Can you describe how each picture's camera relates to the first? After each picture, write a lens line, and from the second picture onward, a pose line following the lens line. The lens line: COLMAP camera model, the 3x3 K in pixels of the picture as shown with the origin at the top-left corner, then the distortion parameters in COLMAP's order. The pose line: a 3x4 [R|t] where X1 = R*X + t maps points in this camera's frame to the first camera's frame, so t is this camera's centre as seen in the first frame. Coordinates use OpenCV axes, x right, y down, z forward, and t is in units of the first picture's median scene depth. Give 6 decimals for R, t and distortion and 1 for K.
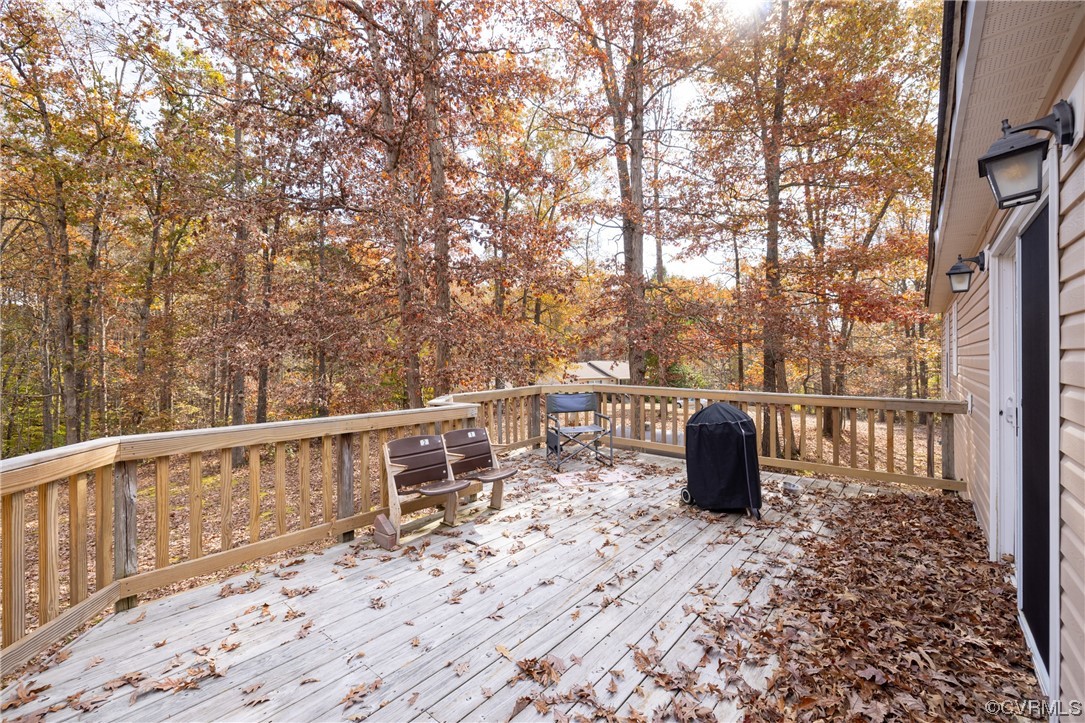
lens RADIAL K [[458.3, 0, 536.8], [0, 458.3, 363.3], [0, 0, 1]] dist [0.000405, 0.000183]
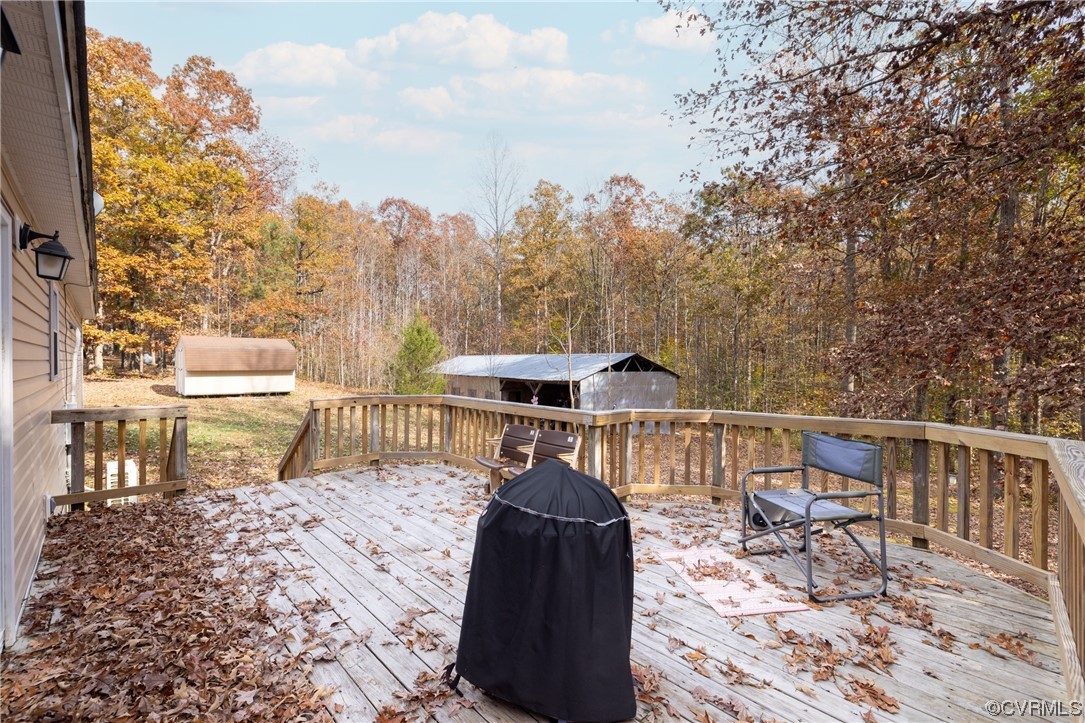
lens RADIAL K [[458.3, 0, 536.8], [0, 458.3, 363.3], [0, 0, 1]] dist [0.000405, 0.000183]
pose [[-0.115885, 0.007958, -0.993231, 1.474180], [-0.003628, 0.999958, 0.008435, -0.032985], [0.993256, 0.004581, -0.115852, 1.739237]]
